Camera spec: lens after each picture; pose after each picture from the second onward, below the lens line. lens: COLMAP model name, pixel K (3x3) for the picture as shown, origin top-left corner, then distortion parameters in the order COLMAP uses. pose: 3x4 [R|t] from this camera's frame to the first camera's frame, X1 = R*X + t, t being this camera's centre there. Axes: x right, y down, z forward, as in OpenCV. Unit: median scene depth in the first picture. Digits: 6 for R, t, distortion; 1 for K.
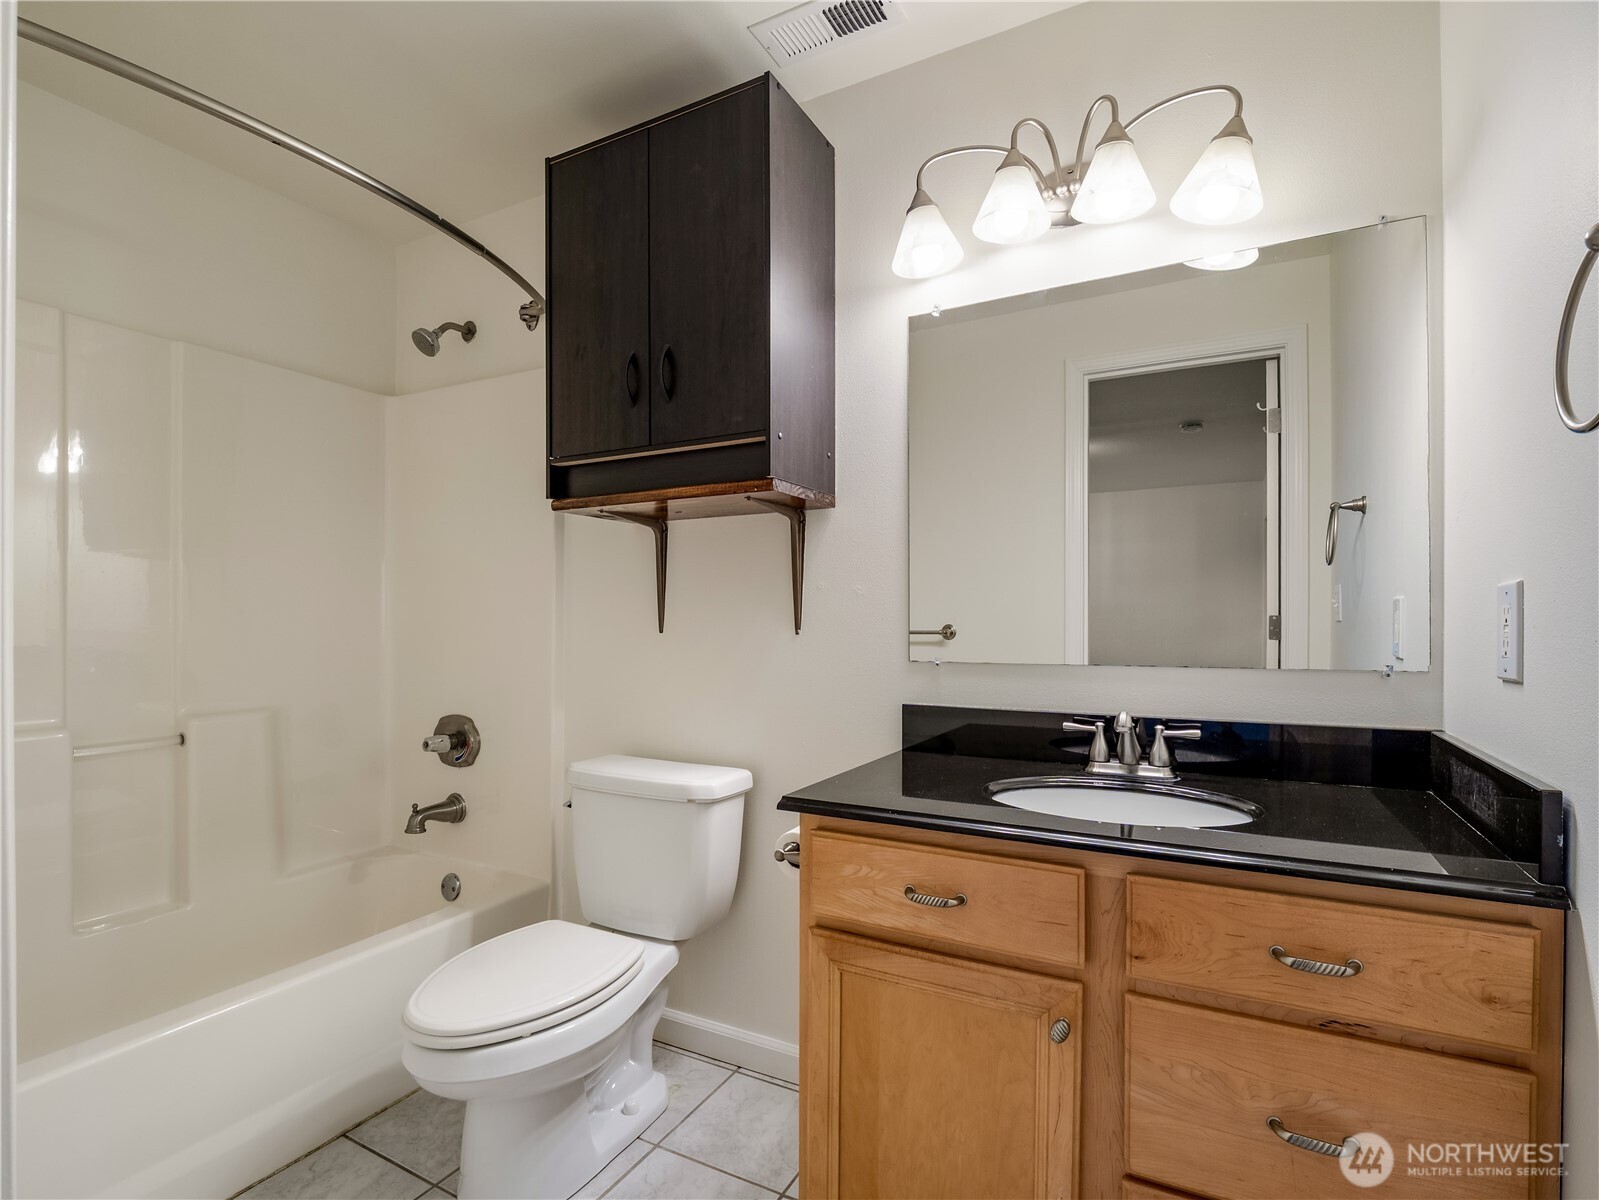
lens RADIAL K [[759.8, 0, 799.5], [0, 759.8, 600.0], [0, 0, 1]] dist [-0.001544, 0.000209]
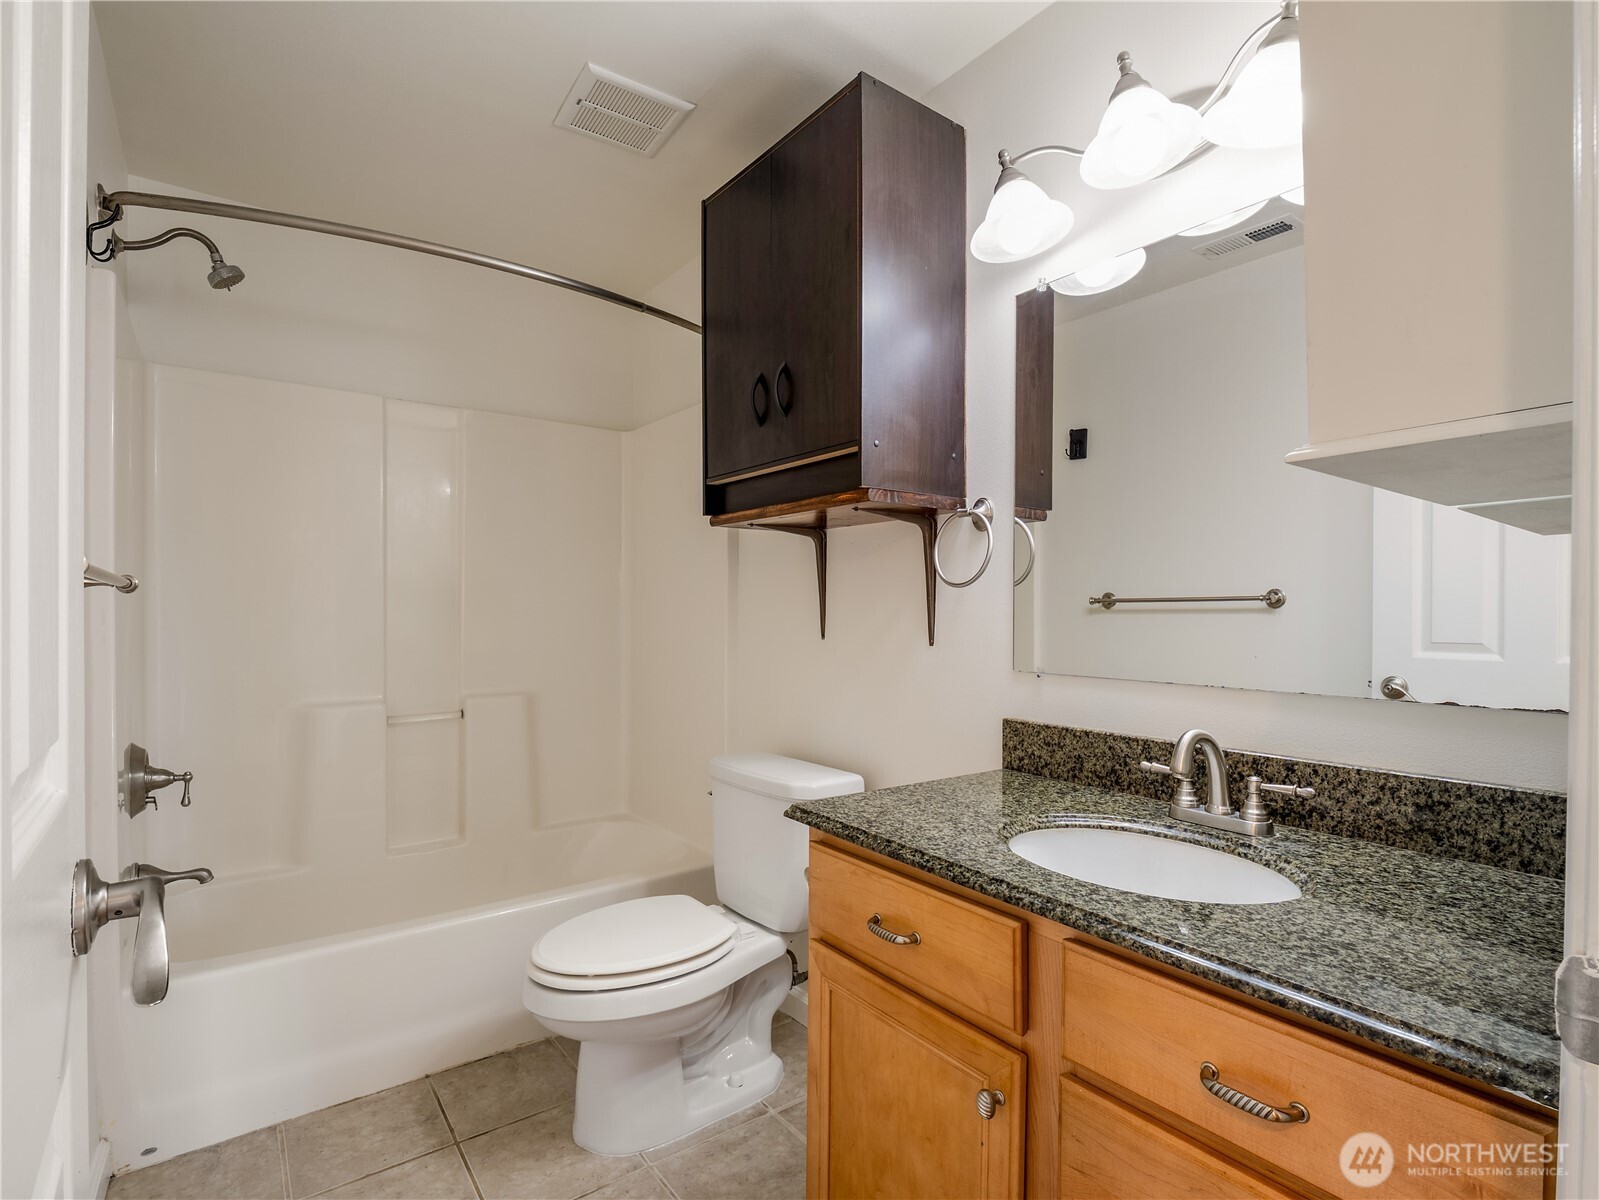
lens RADIAL K [[749.6, 0, 803.0], [0, 749.6, 607.4], [0, 0, 1]] dist [0.026968, 0.000083]
pose [[0.923133, 0.001386, -0.384478, 0.240153], [0.004489, 0.999886, 0.014382, -0.014842], [0.384454, -0.015002, 0.923022, 0.048042]]
